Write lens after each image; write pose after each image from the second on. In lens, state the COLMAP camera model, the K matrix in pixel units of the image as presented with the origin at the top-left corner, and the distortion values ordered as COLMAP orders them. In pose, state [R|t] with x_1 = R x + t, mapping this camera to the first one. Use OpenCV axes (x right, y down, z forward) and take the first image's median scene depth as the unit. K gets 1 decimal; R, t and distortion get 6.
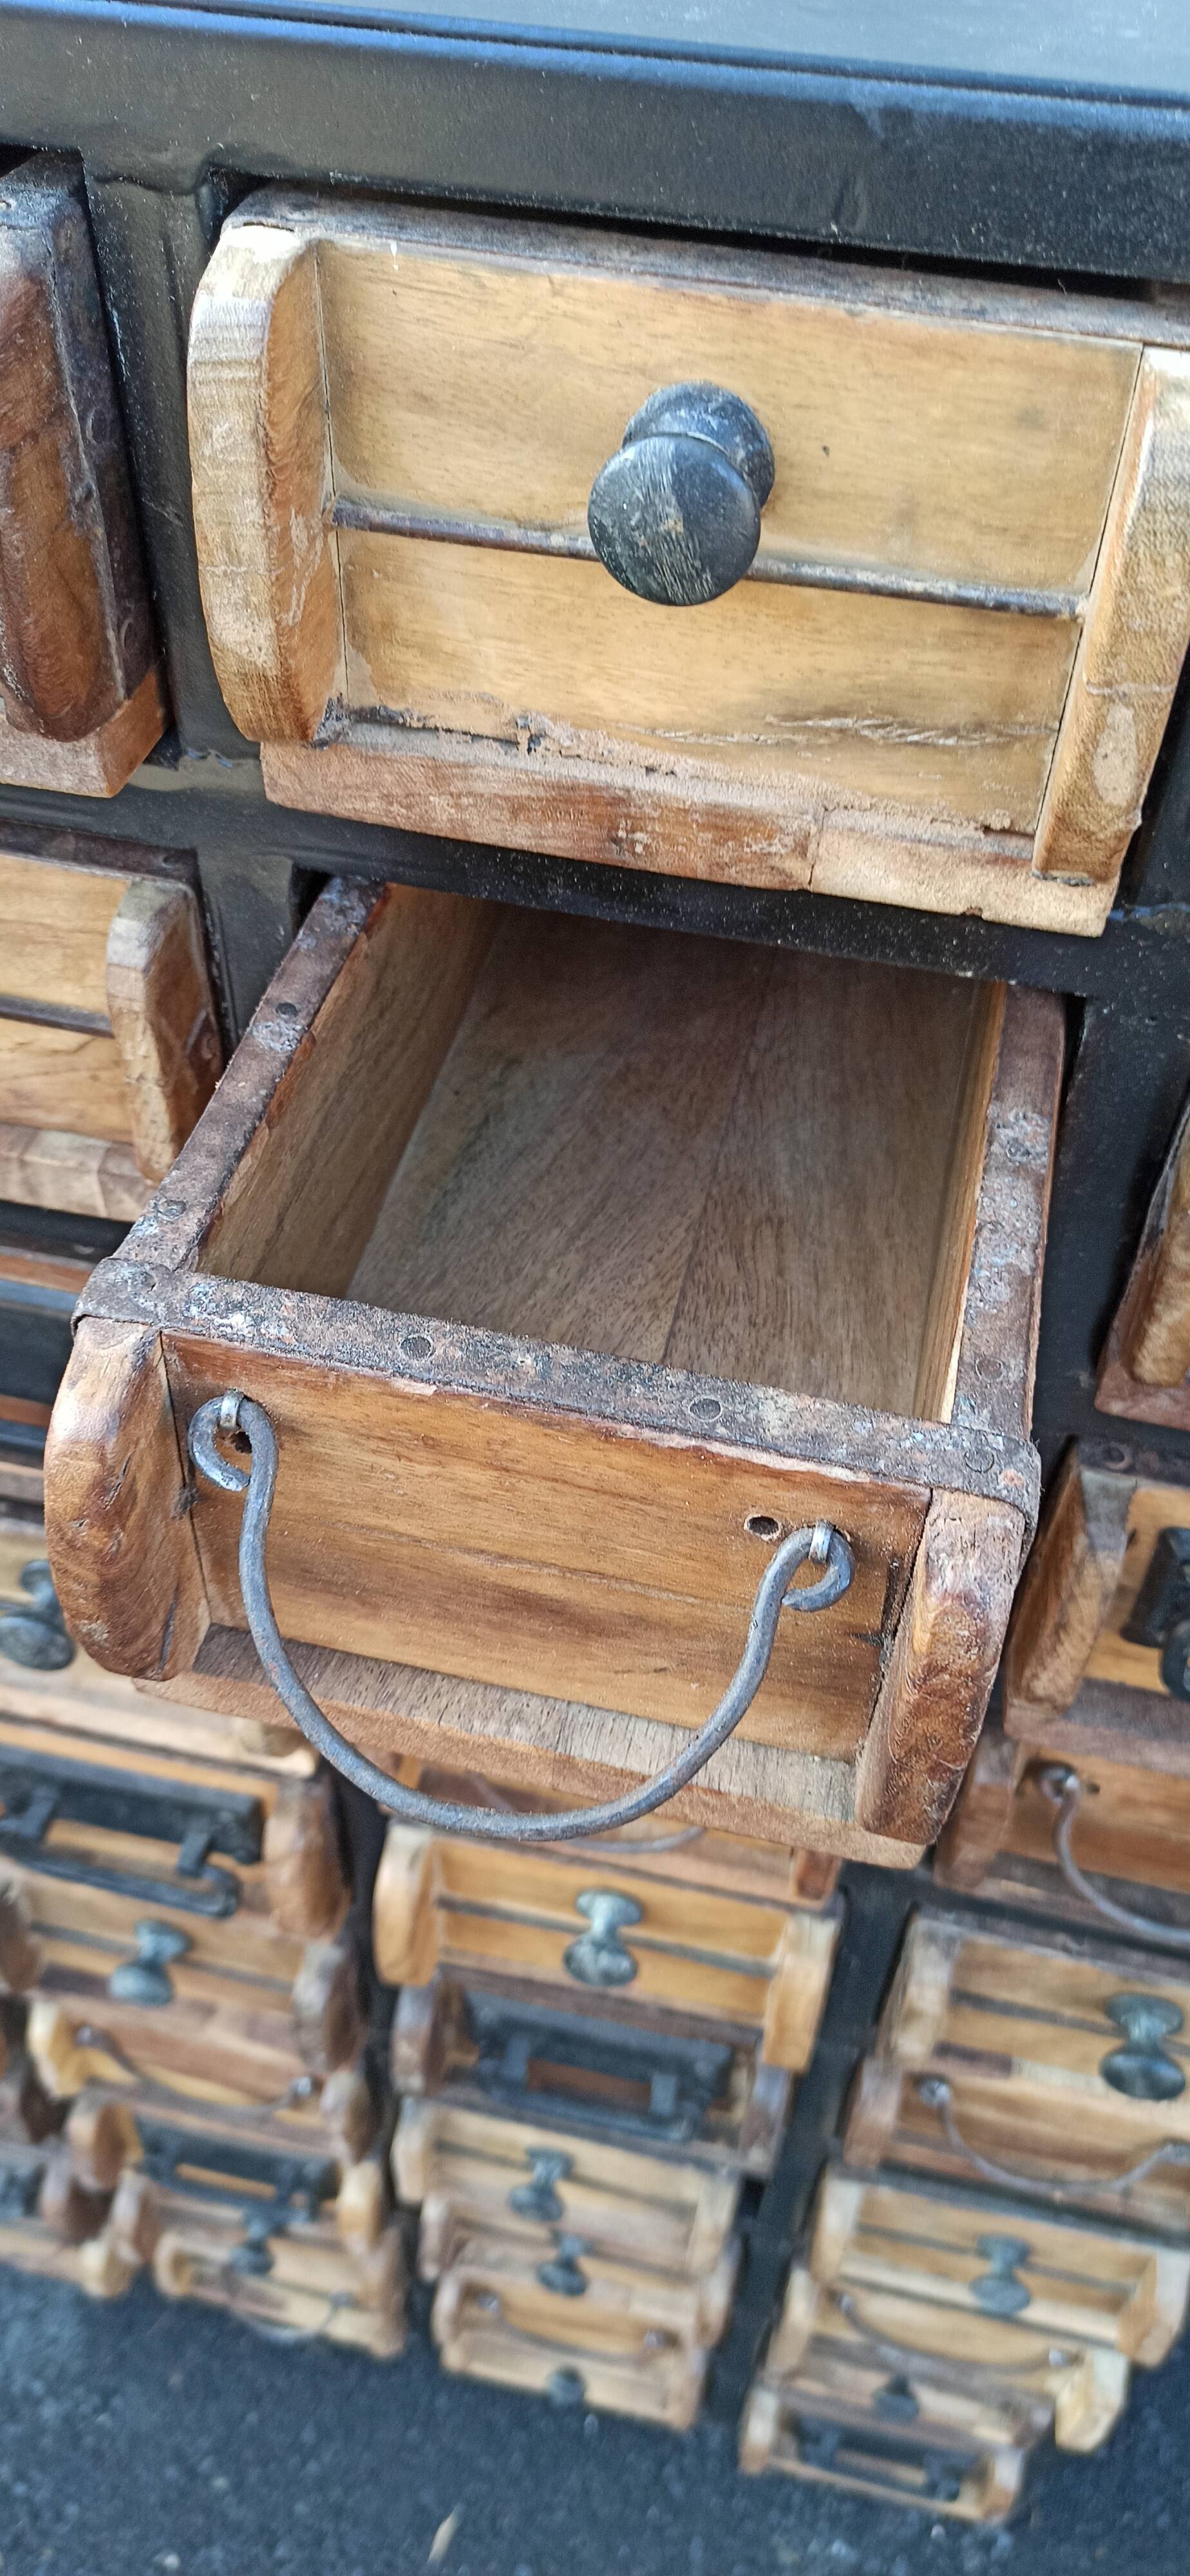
lens RADIAL K [[1950.6, 0, 610.5], [0, 1950.6, 1286.0], [0, 0, 1]] dist [0.014292, 0.003484]
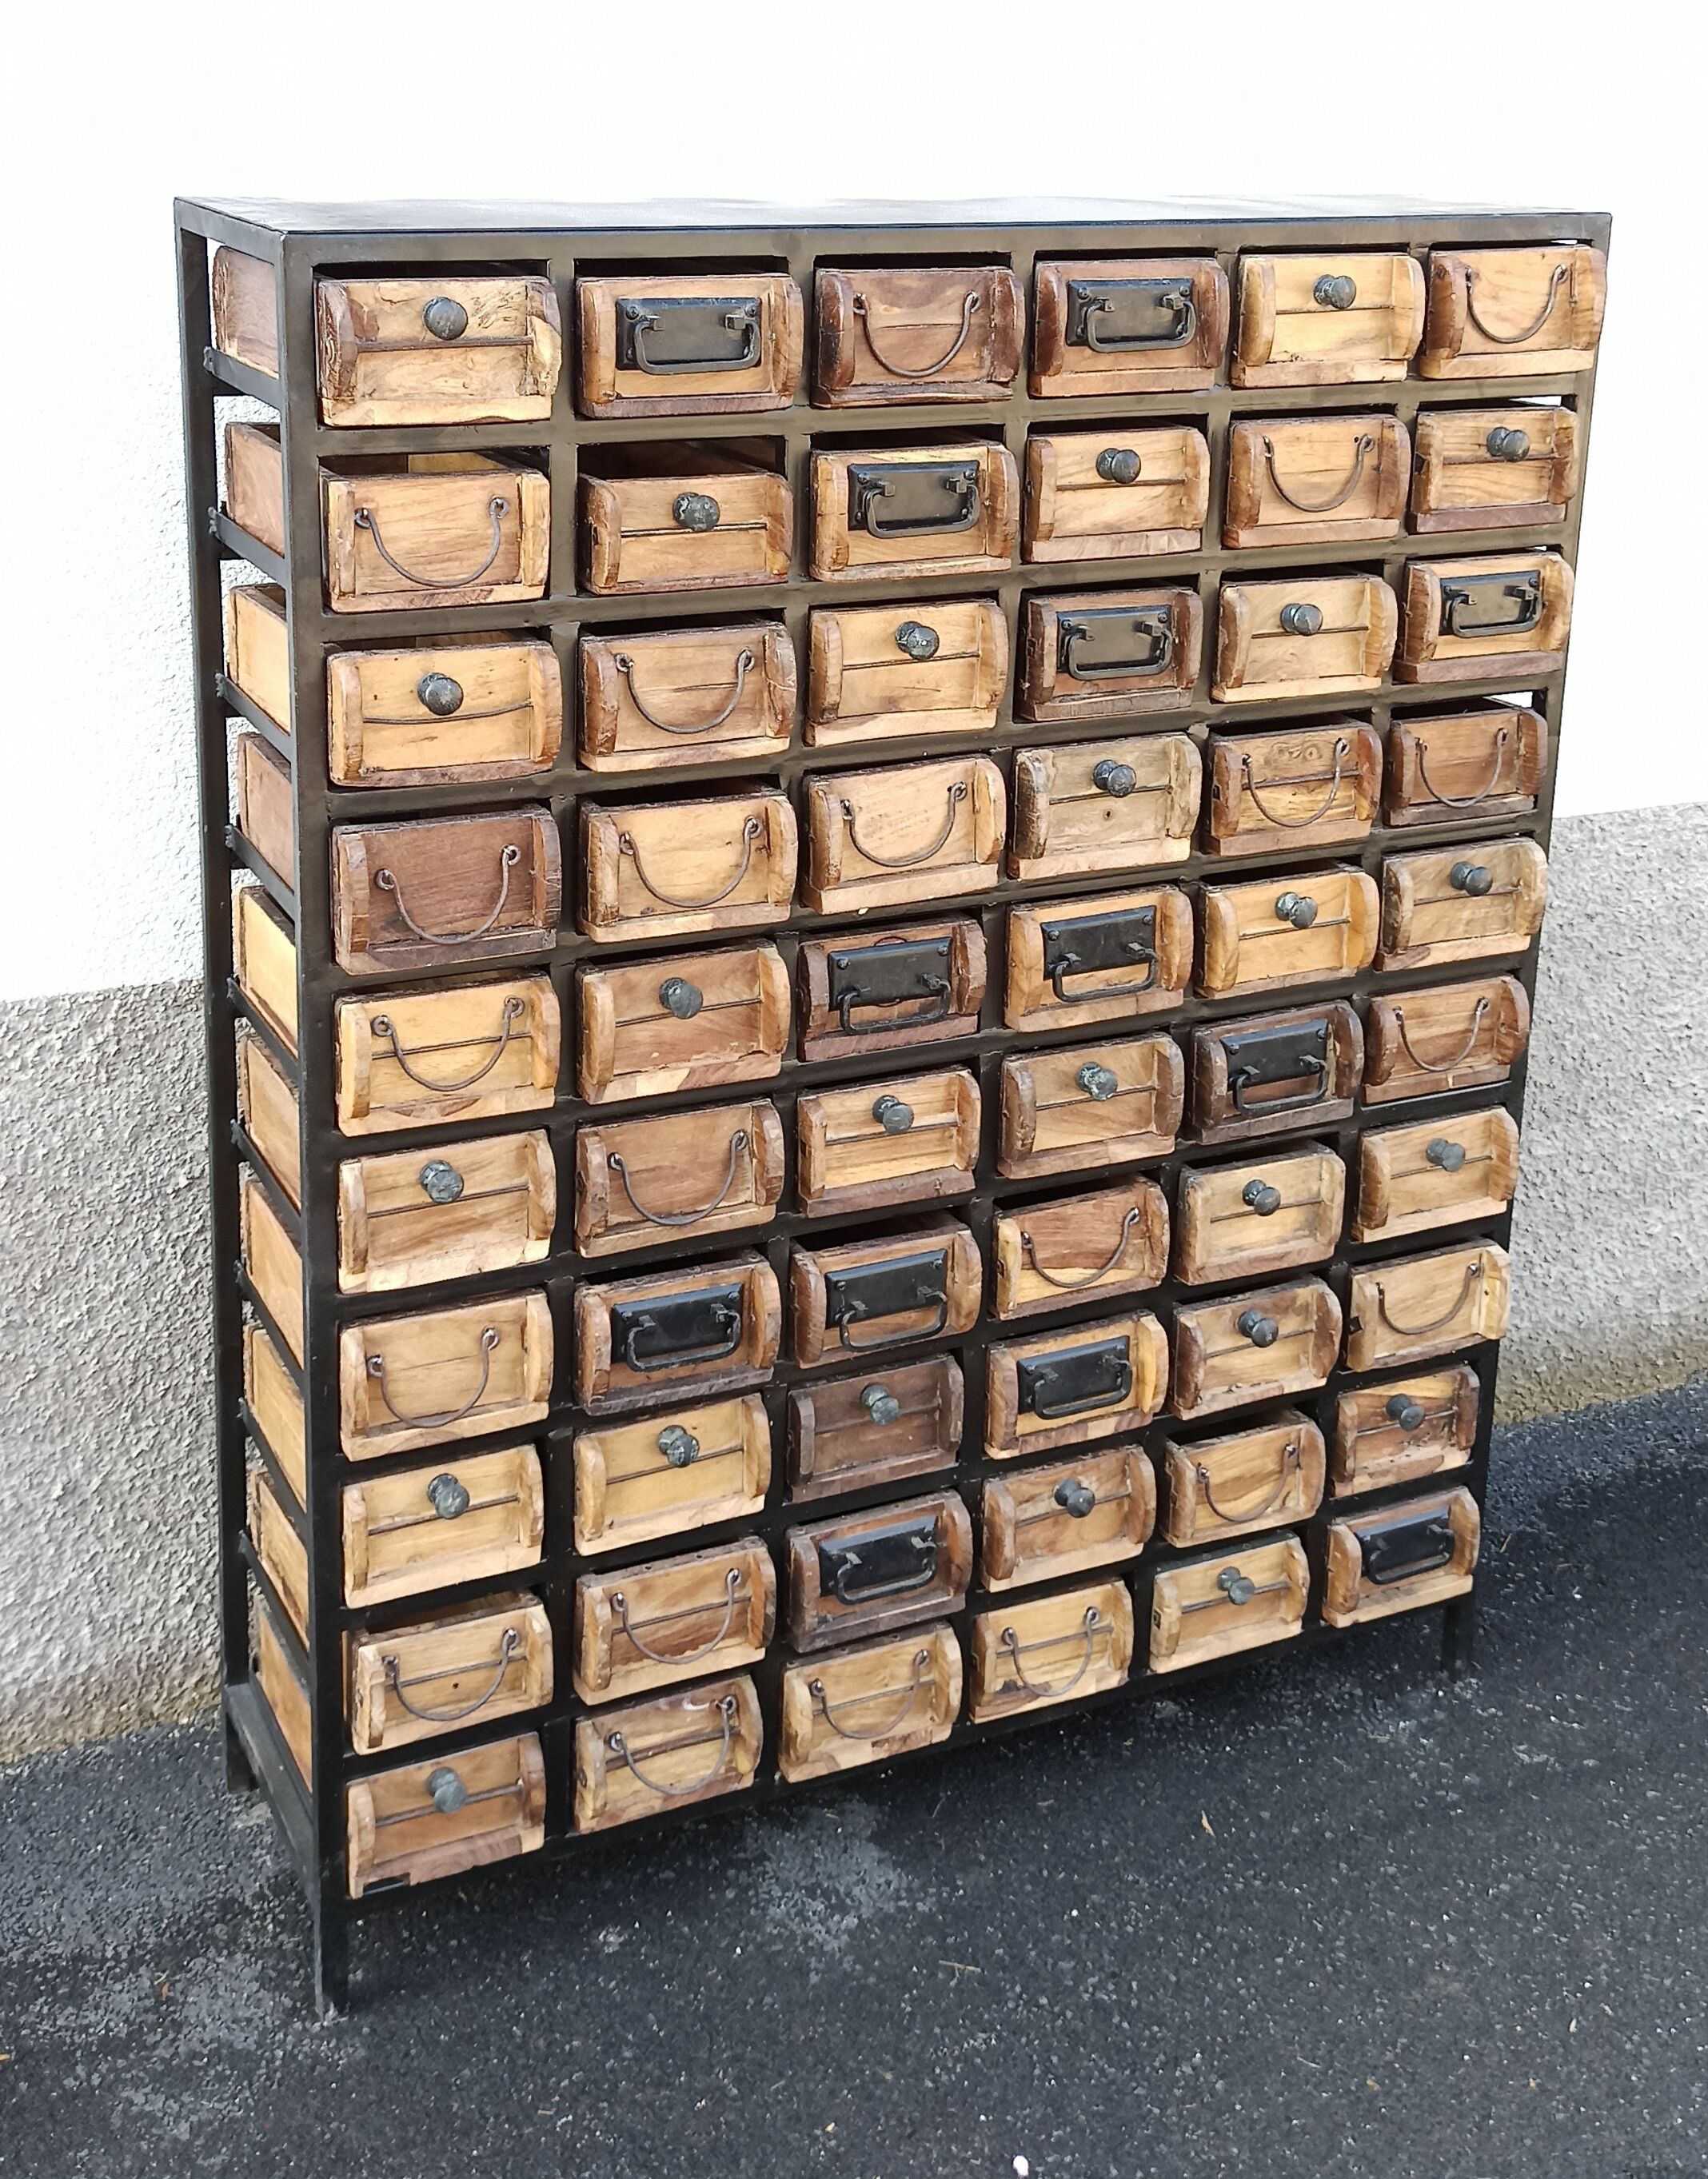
lens RADIAL K [[2738.0, 0, 846.8], [0, 2738.0, 739.8], [0, 0, 1]] dist [0.074797, -0.042397]
pose [[0.783735, -0.173247, 0.596444, -4.734594], [0.460343, 0.806694, -0.370580, 2.275913], [-0.416946, 0.565005, 0.711987, -2.539518]]
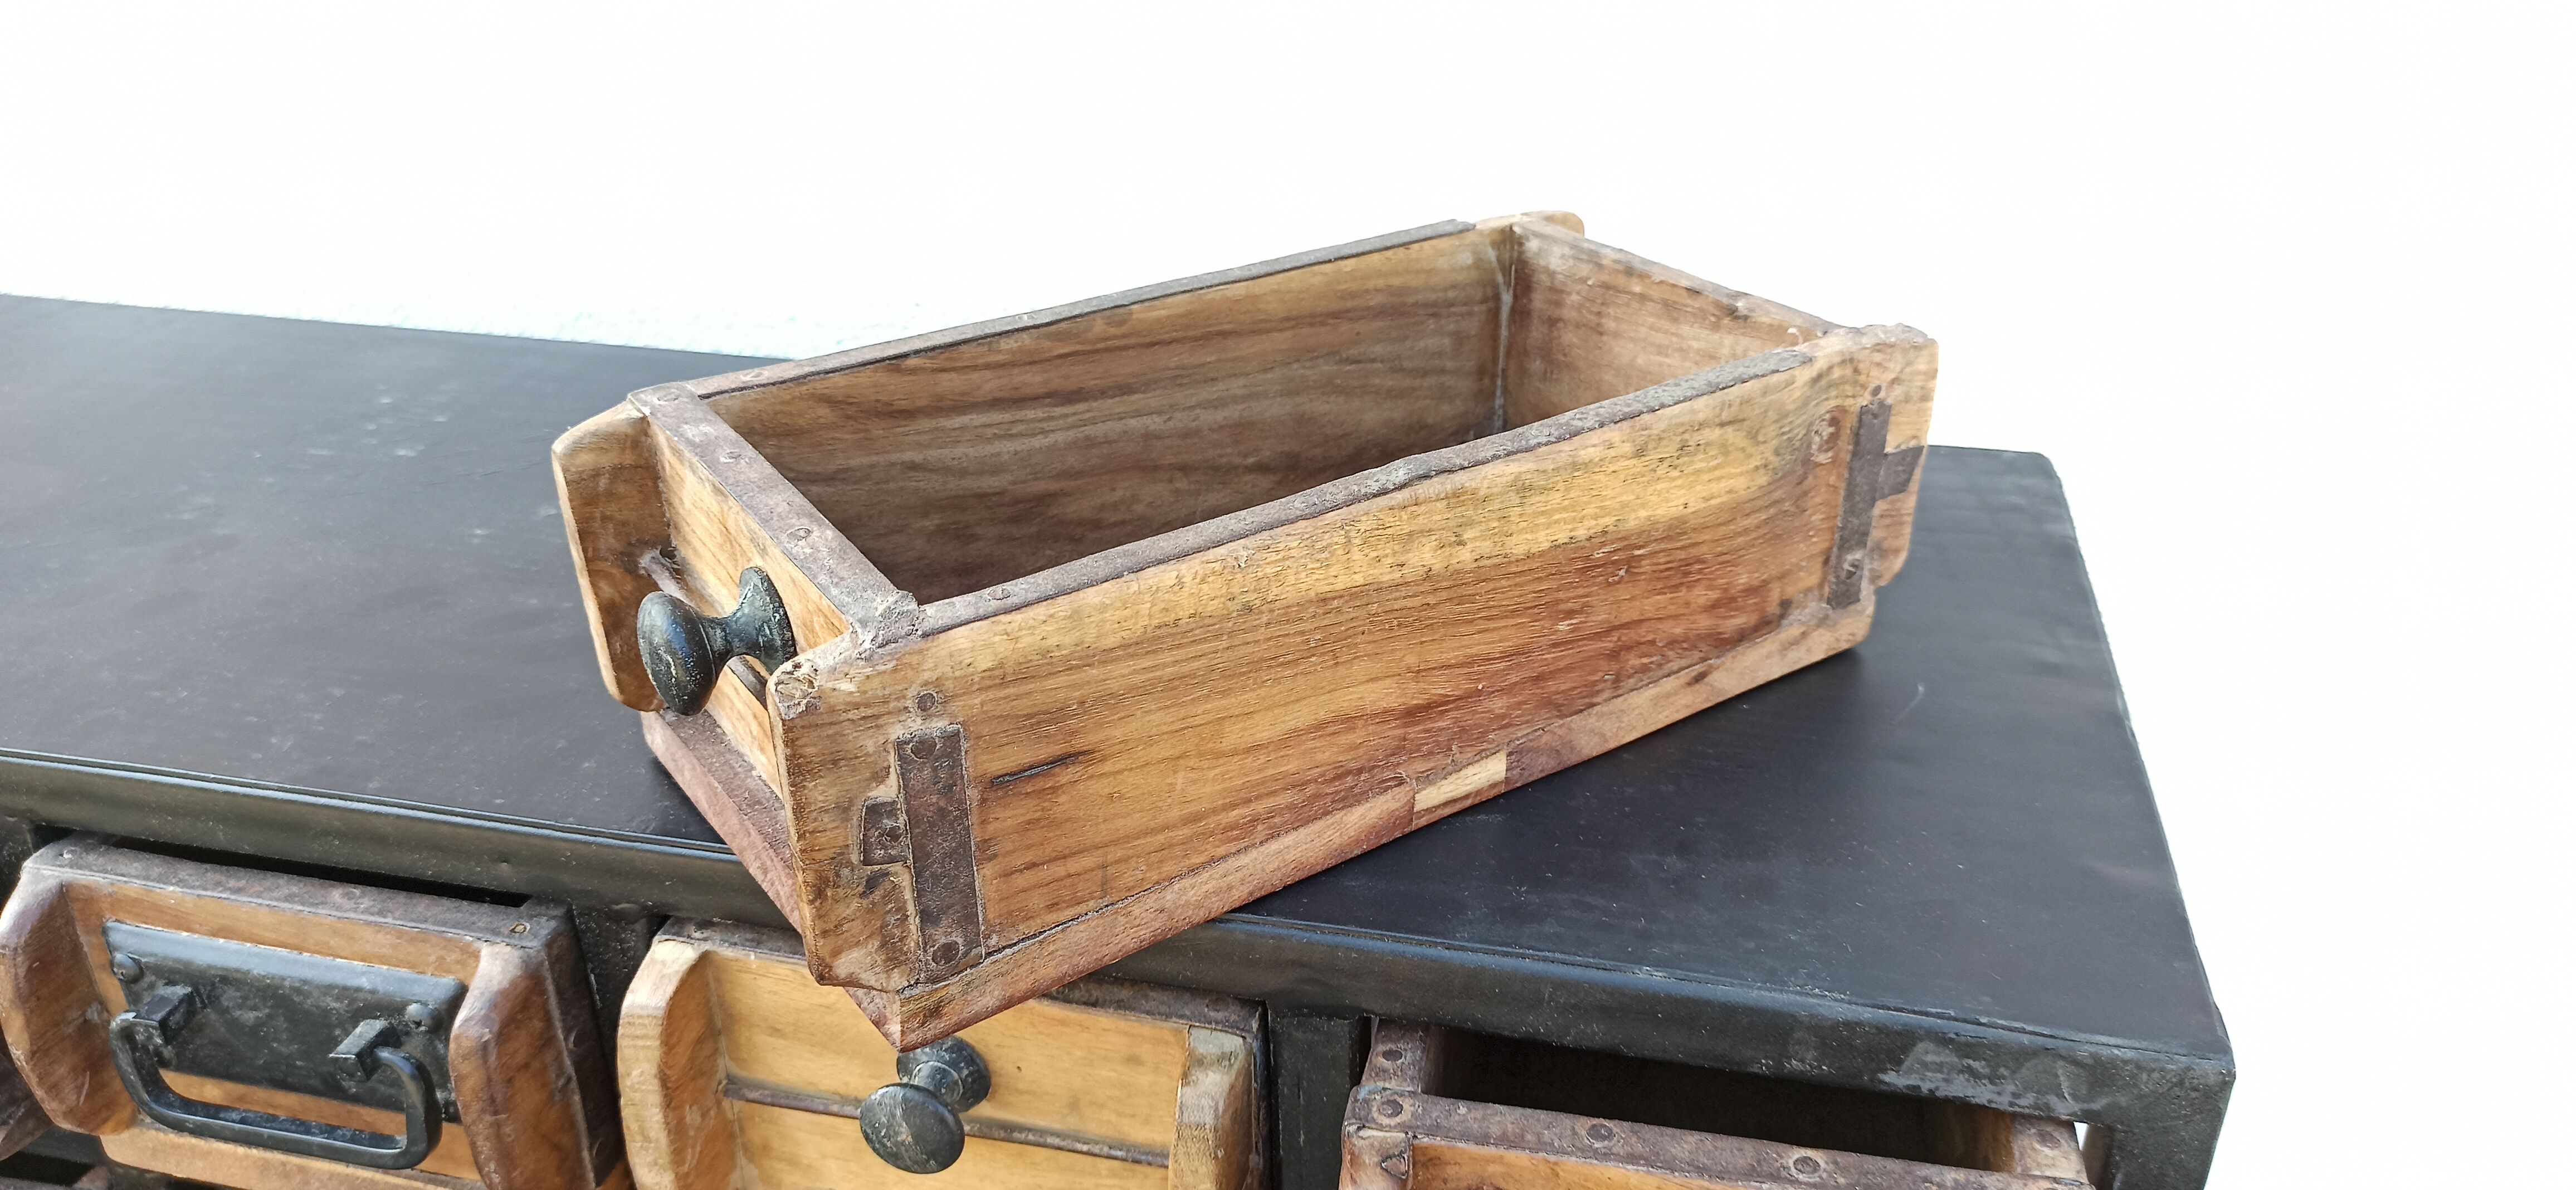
lens RADIAL K [[1923.6, 0, 1266.1], [0, 1923.6, 592.4], [0, 0, 1]] dist [0.057994, -0.040298]
pose [[0.998956, -0.033581, -0.030980, 0.326442], [0.020598, 0.936263, -0.350695, -0.207422], [0.040782, 0.349691, 0.935977, -0.517226]]
